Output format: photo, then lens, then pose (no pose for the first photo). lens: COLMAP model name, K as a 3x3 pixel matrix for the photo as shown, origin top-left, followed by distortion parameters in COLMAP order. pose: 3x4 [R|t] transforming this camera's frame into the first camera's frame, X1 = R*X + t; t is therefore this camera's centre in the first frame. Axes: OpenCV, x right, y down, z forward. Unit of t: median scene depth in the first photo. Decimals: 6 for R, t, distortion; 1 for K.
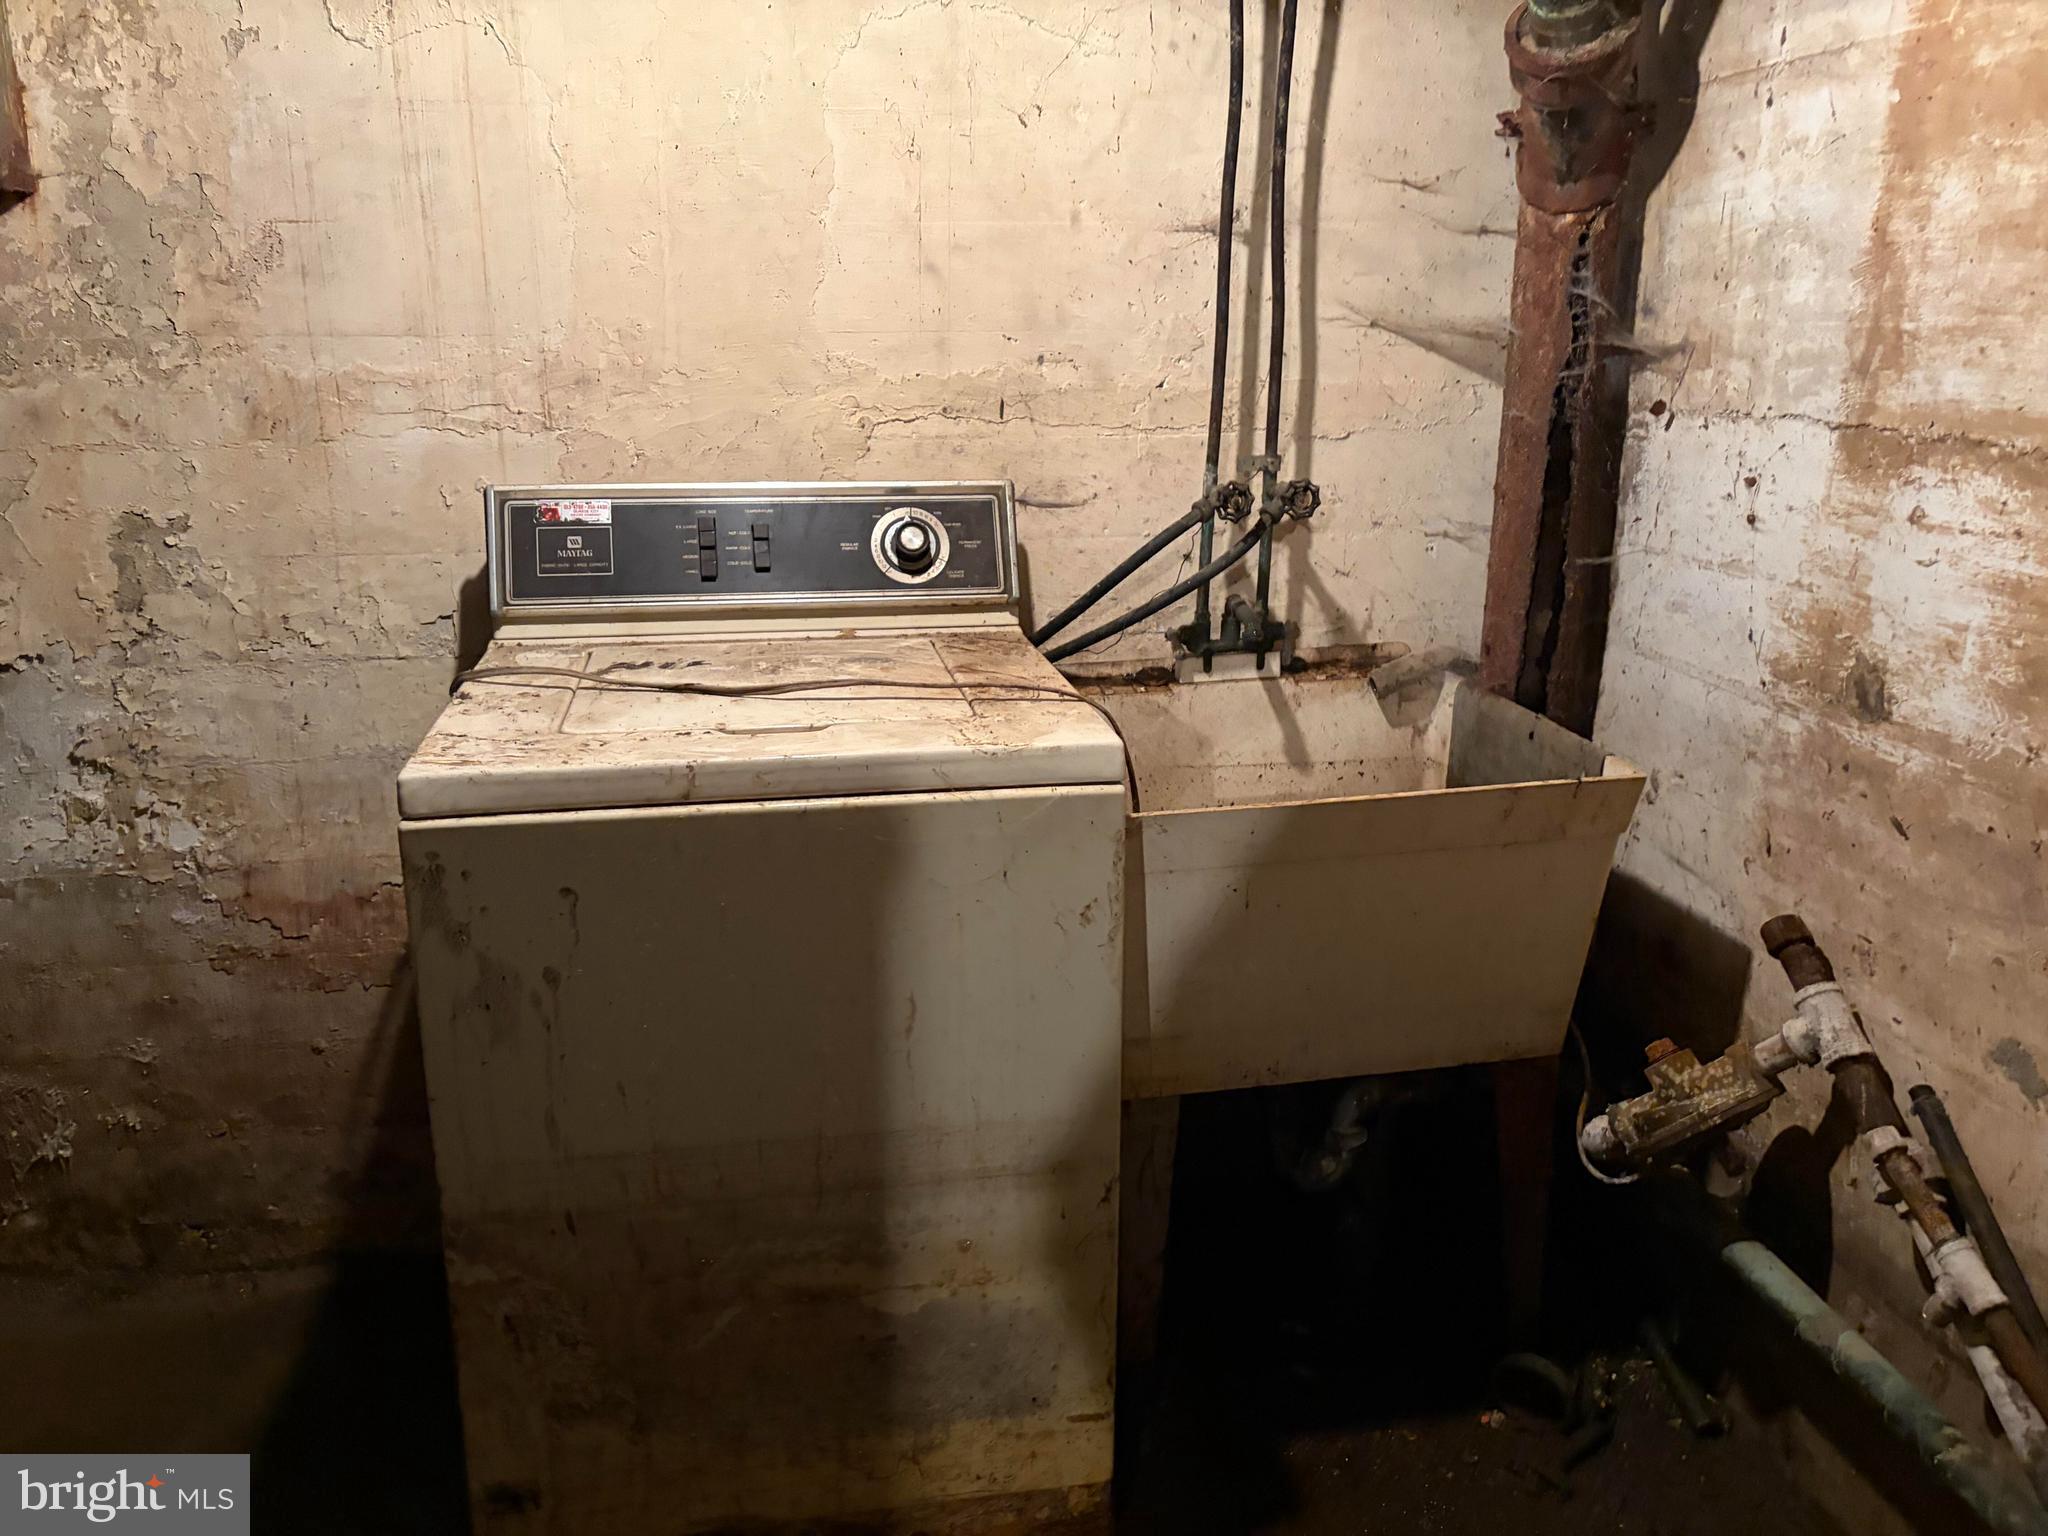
lens RADIAL K [[1524.9, 0, 1007.9], [0, 1524.9, 748.7], [0, 0, 1]] dist [0.035082, -0.032176]
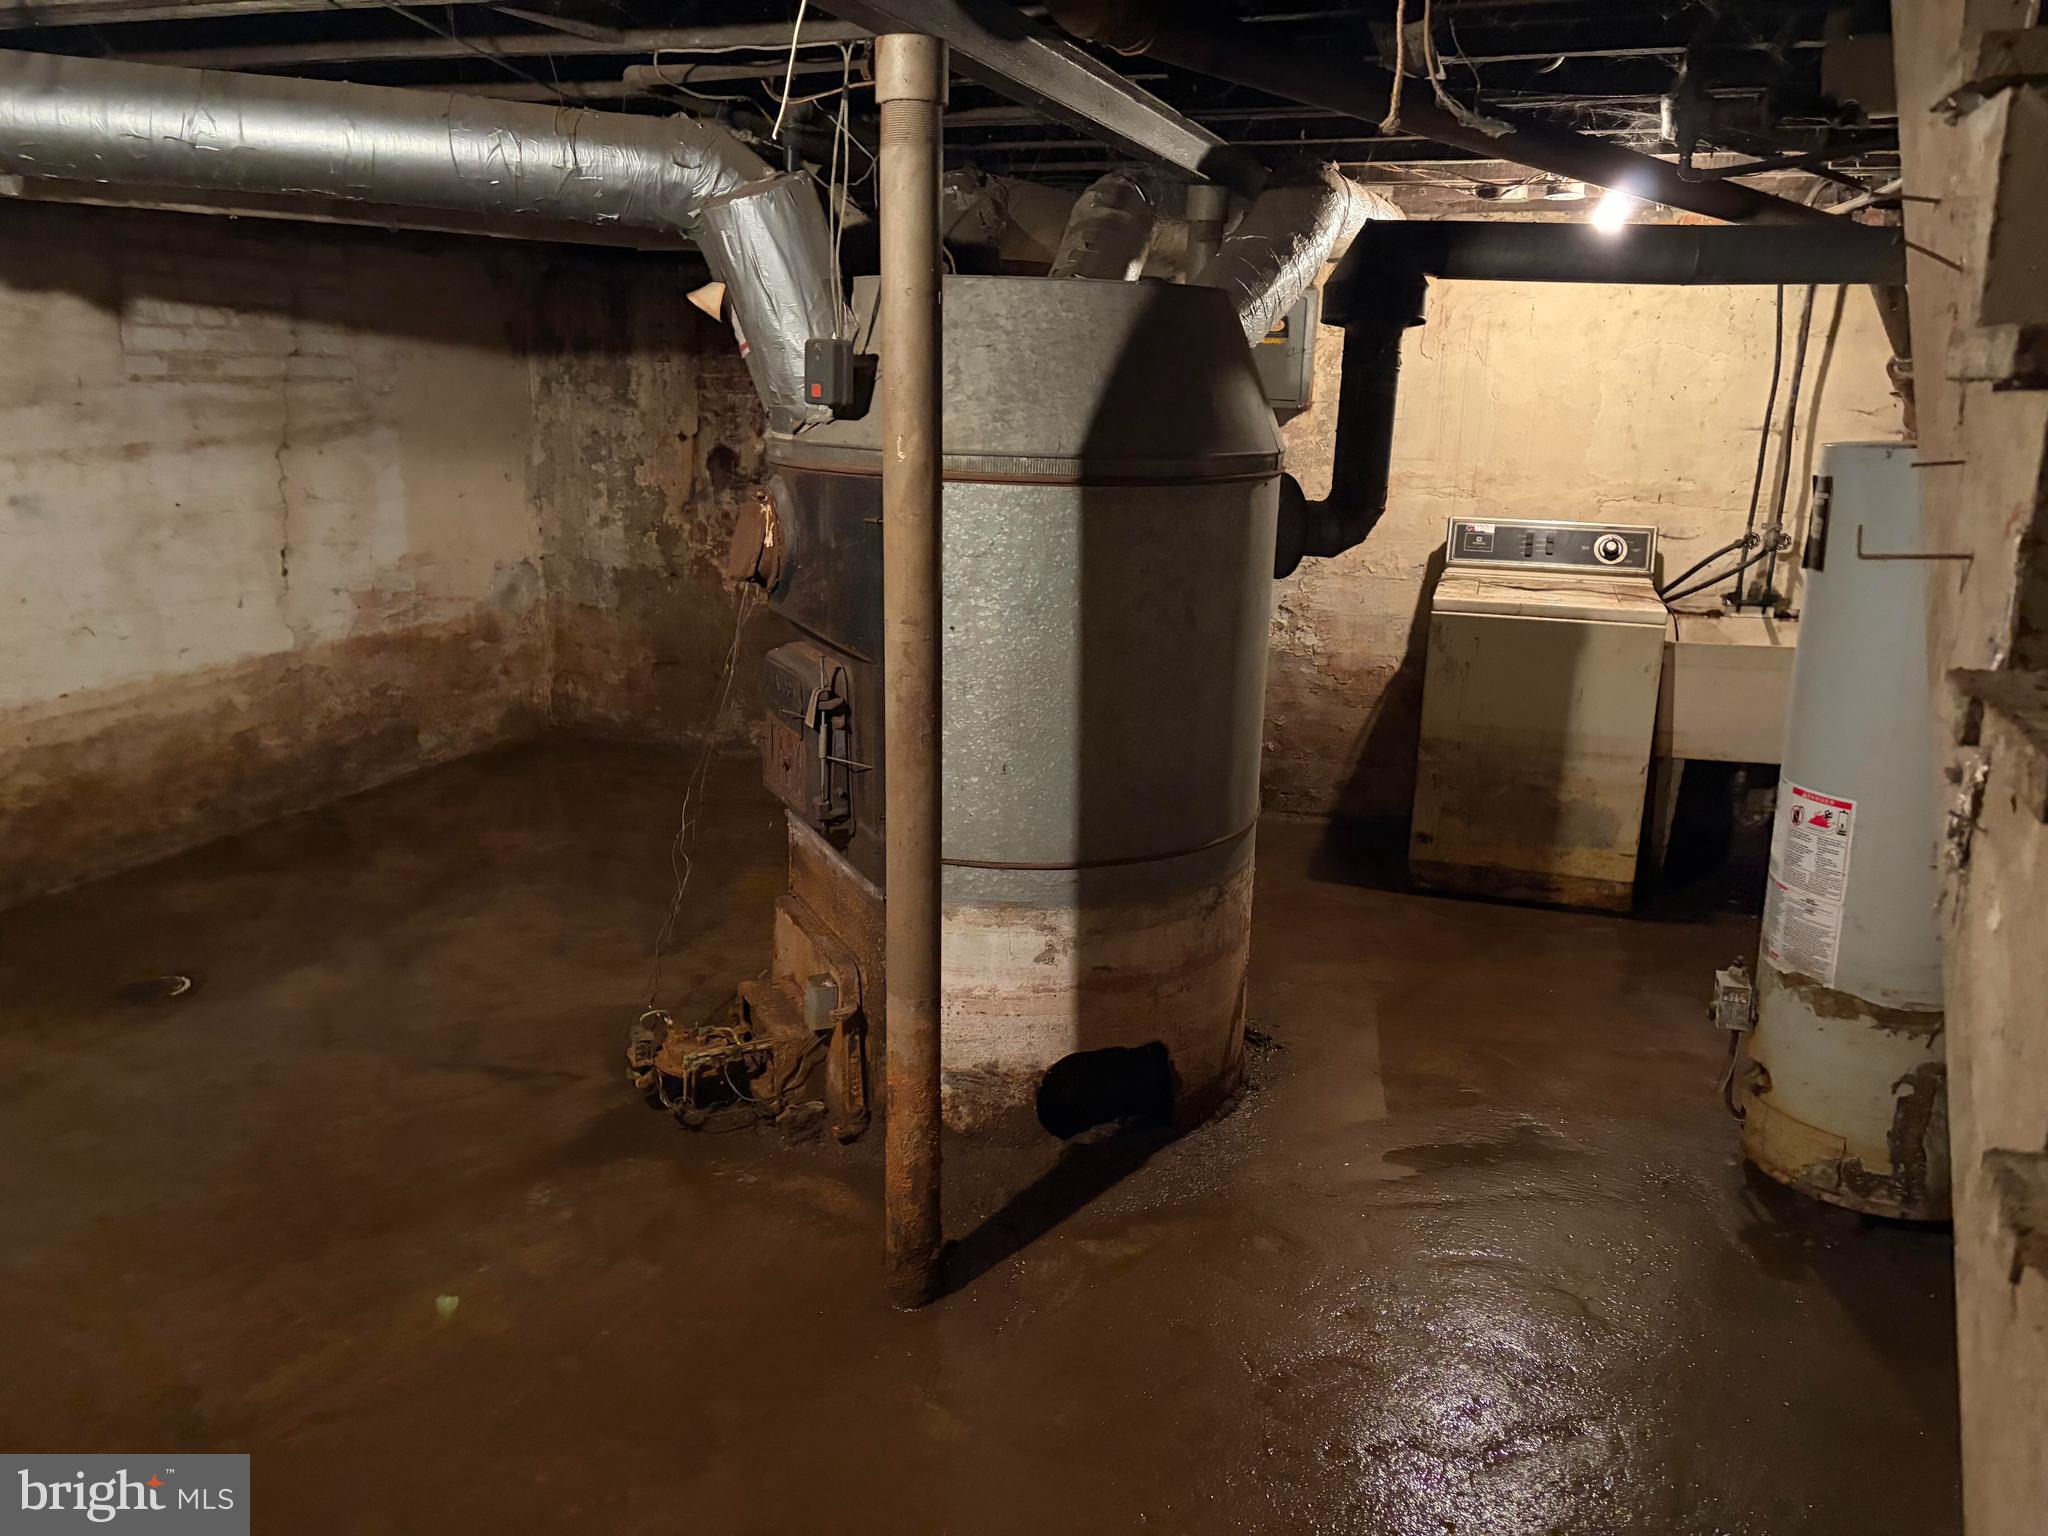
lens RADIAL K [[1524.9, 0, 1028.1], [0, 1524.9, 775.7], [0, 0, 1]] dist [0.035082, -0.032176]
pose [[0.889834, 0.135363, -0.435744, 0.295741], [-0.142243, 0.989686, 0.016970, 0.420452], [0.433547, 0.046881, 0.899911, -2.138346]]
